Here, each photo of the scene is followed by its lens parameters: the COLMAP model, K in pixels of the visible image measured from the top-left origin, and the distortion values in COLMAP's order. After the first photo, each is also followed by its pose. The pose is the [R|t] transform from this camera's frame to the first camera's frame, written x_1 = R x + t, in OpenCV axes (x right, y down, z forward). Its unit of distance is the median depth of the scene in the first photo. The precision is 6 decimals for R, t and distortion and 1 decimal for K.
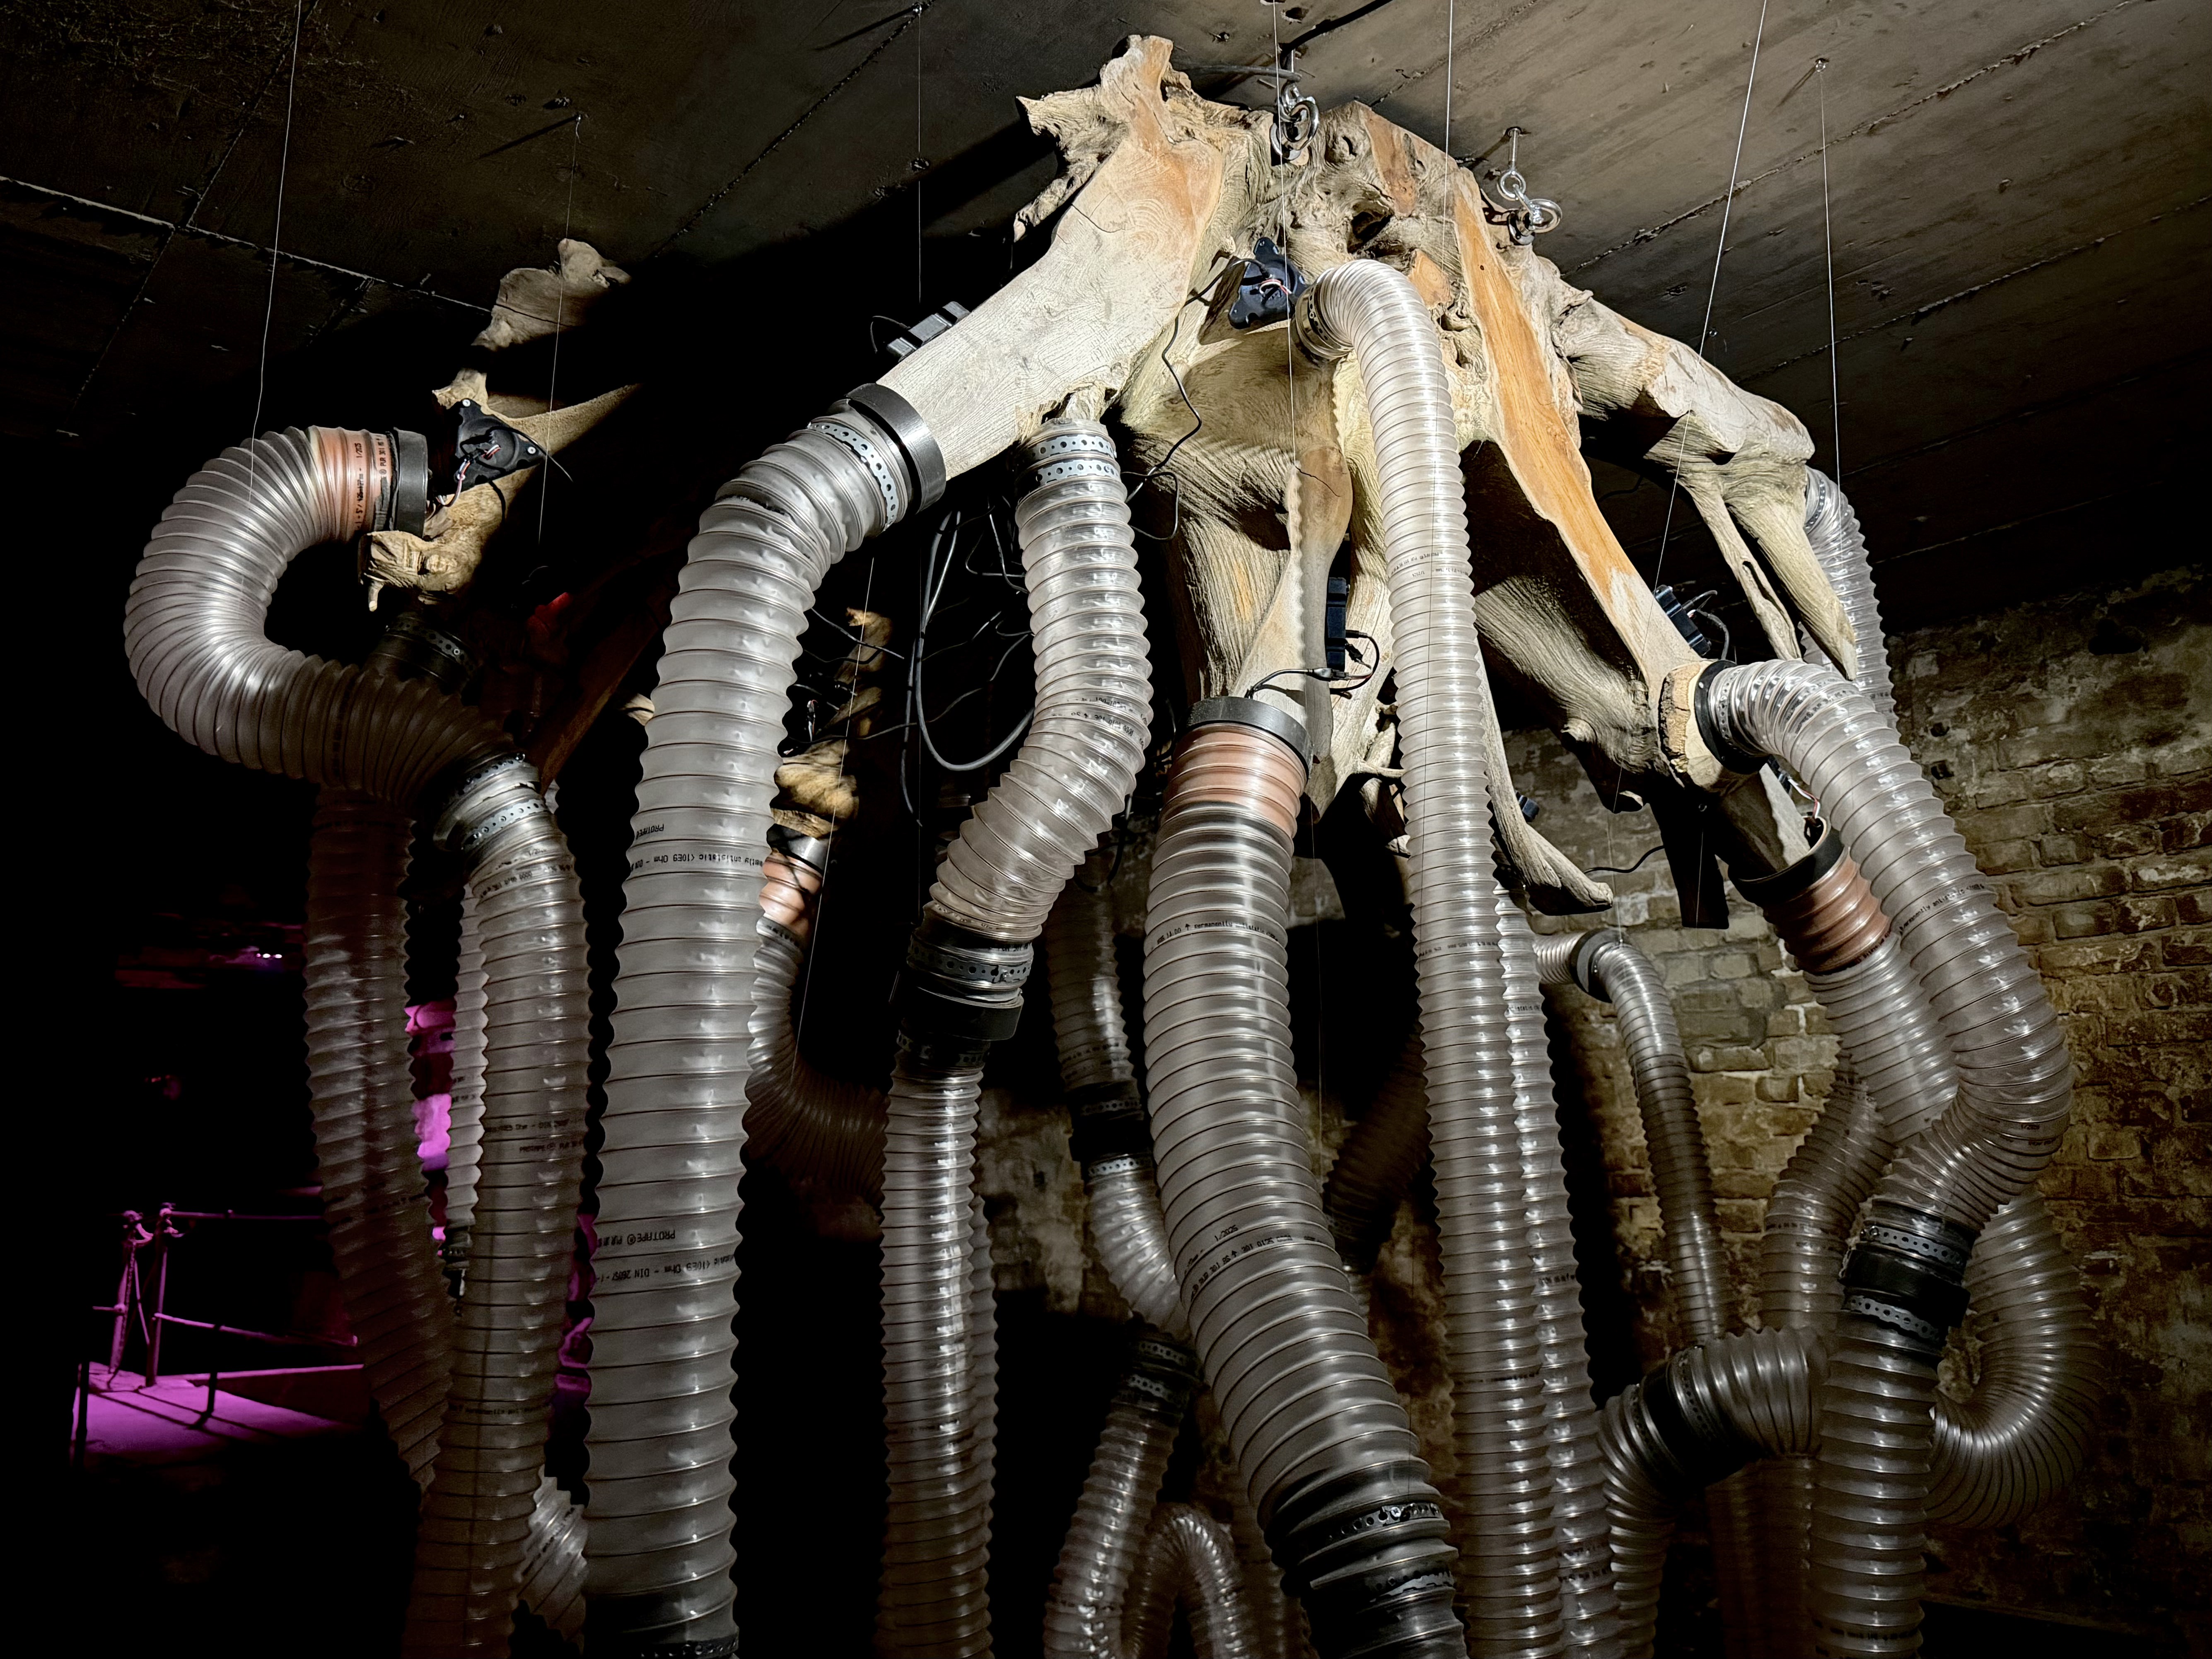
lens RADIAL K [[1700.0, 0, 1106.0], [0, 1700.0, 829.5], [0, 0, 1]] dist [0.102519, -0.123995]
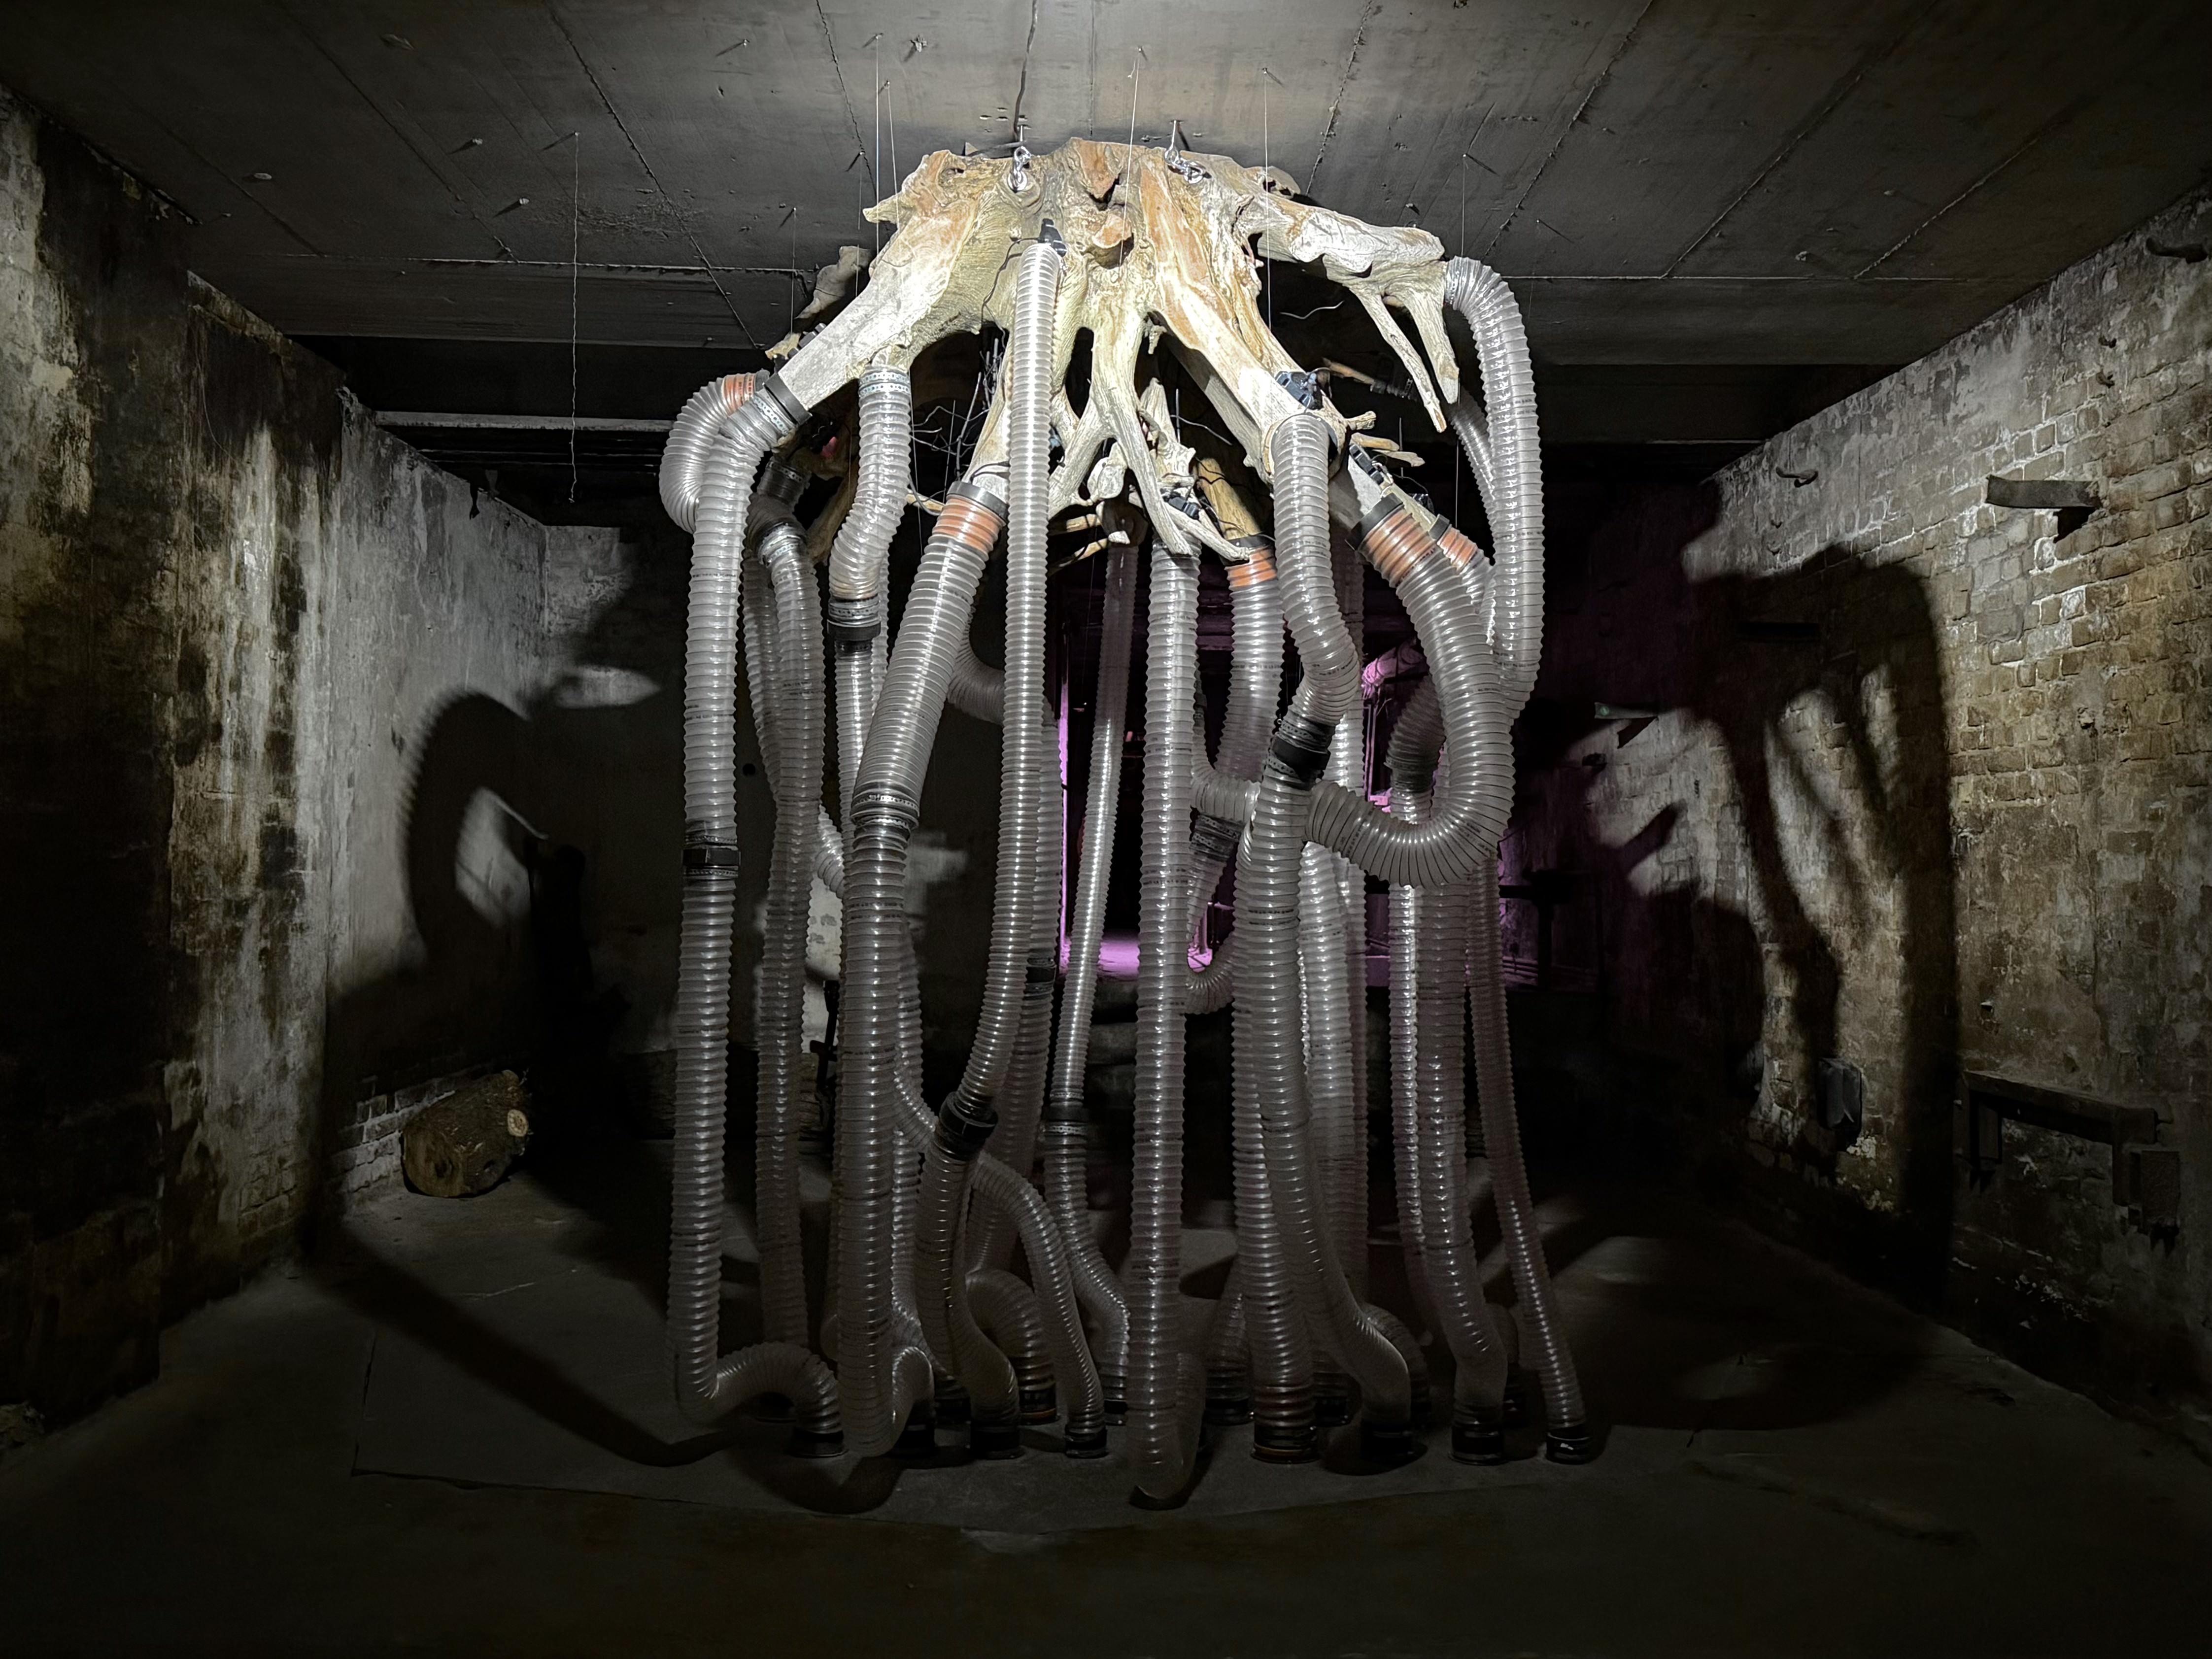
lens RADIAL K [[1699.9, 0, 1106.0], [0, 1699.9, 829.5], [0, 0, 1]] dist [0.102519, -0.123995]
pose [[0.819969, 0.028611, -0.571692, 1.081138], [0.087408, 0.980778, 0.174452, -0.003803], [0.565695, -0.193016, 0.801707, -0.537473]]
